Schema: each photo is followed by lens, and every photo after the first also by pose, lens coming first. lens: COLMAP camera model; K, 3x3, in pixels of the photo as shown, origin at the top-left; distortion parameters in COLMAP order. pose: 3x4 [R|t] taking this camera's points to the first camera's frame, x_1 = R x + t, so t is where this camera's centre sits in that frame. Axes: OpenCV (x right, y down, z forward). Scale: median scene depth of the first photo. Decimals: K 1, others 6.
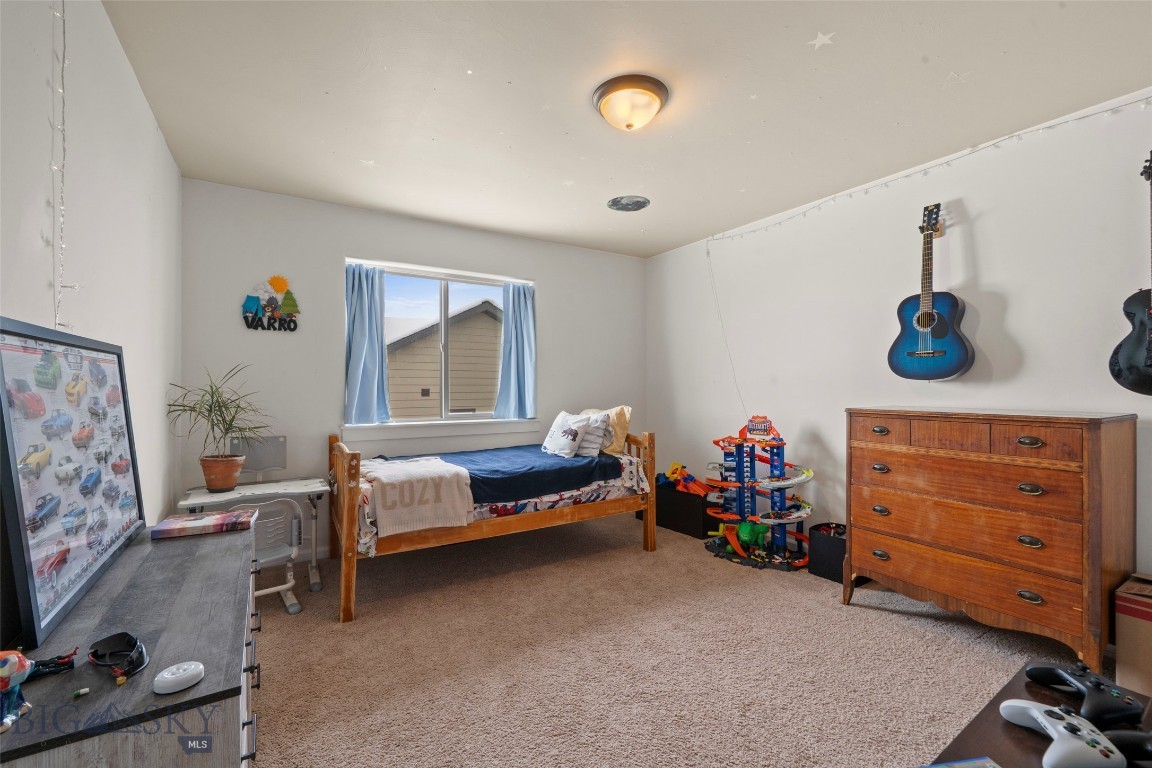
lens RADIAL K [[457.4, 0, 577.1], [0, 457.4, 383.7], [0, 0, 1]] dist [-0.002028, 0.000151]
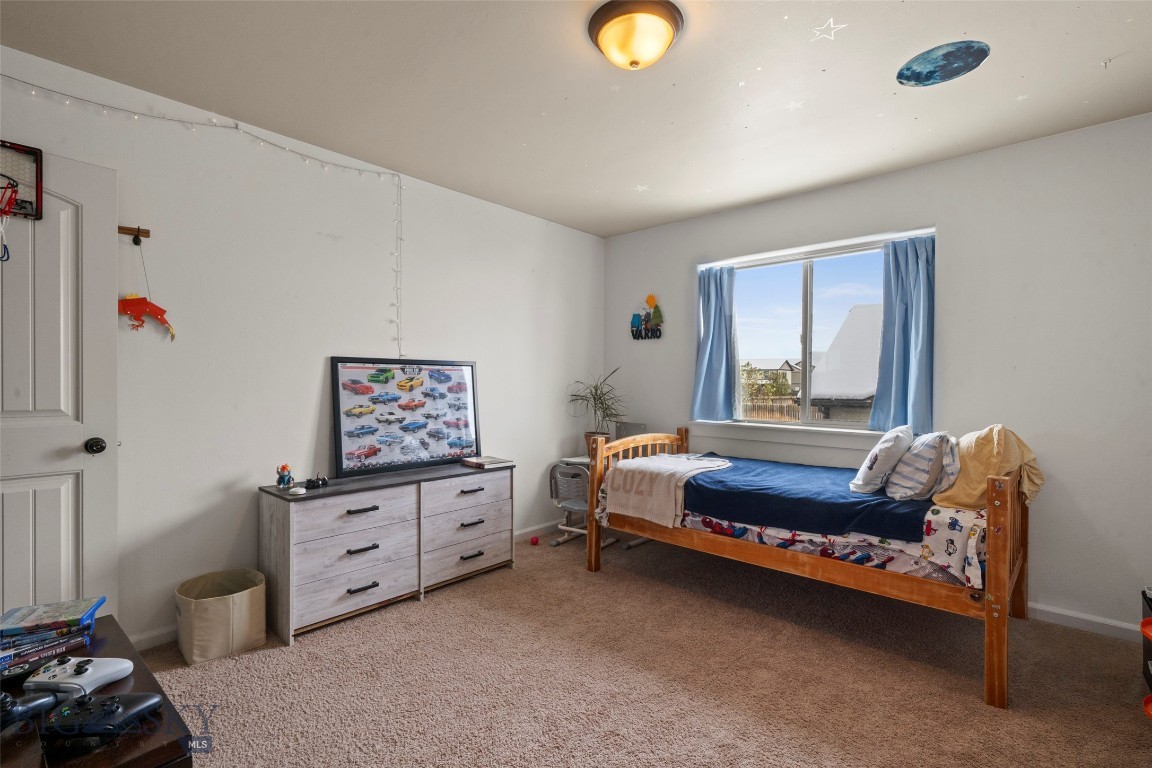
lens RADIAL K [[507.5, 0, 579.3], [0, 507.5, 384.2], [0, 0, 1]] dist [0.002834, 0.000183]
pose [[0.312797, 0.006973, -0.949795, 0.602759], [-0.002615, 0.999976, 0.006480, -0.001916], [0.949817, 0.000457, 0.312807, 0.397200]]
